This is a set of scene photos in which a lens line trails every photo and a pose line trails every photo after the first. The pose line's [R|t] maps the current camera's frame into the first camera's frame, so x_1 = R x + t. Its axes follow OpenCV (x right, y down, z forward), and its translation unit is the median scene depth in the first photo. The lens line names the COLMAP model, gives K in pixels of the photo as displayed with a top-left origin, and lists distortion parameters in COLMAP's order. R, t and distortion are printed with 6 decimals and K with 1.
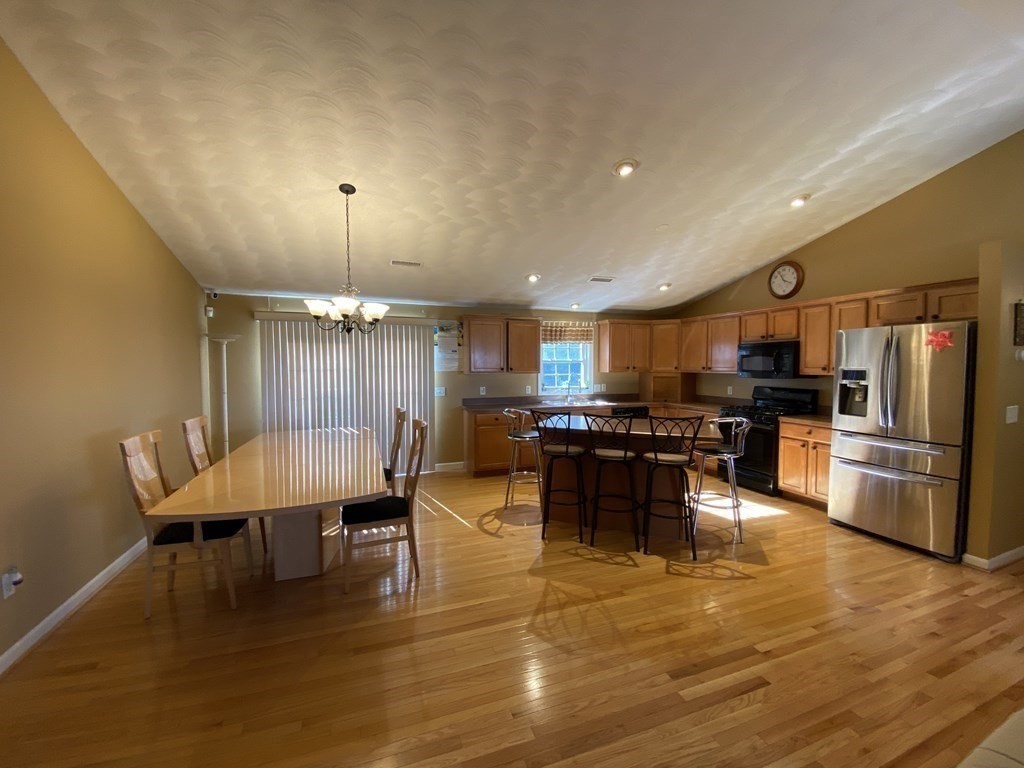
lens RADIAL K [[414.9, 0, 506.0], [0, 414.9, 382.8], [0, 0, 1]] dist [0.029182, -0.022234]
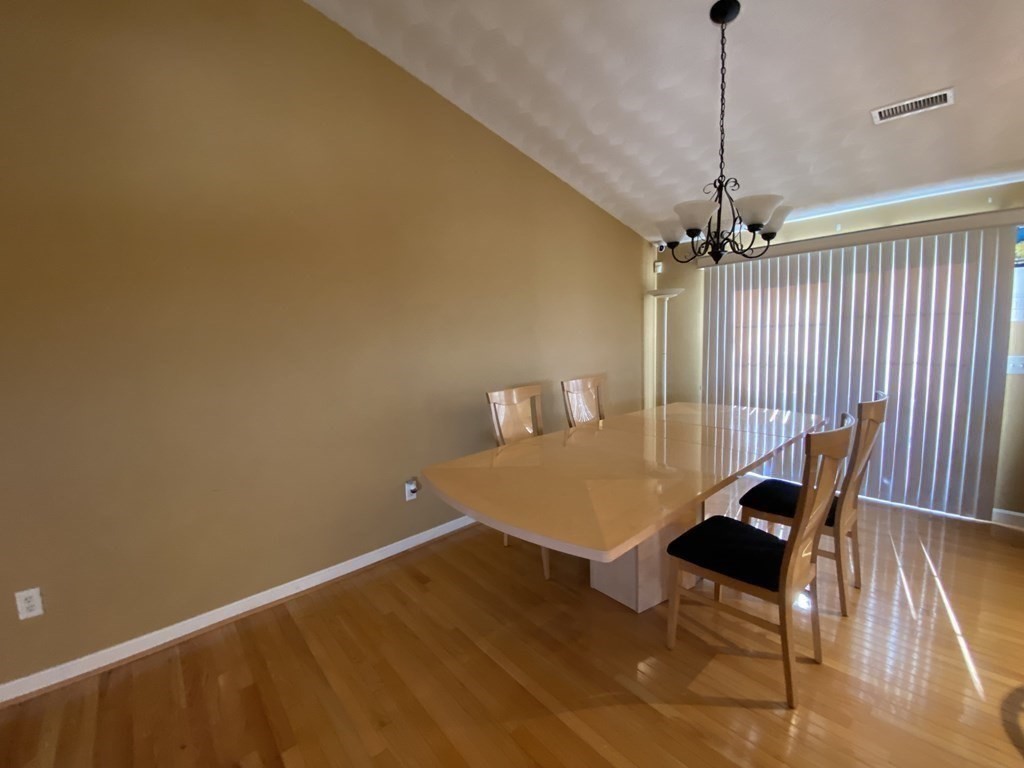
lens RADIAL K [[418.8, 0, 517.2], [0, 418.8, 382.7], [0, 0, 1]] dist [0.018265, -0.017006]
pose [[0.384684, 0.090719, -0.918580, 0.063368], [-0.008312, 0.995459, 0.094830, 0.002304], [0.923011, -0.028844, 0.383691, 0.334450]]
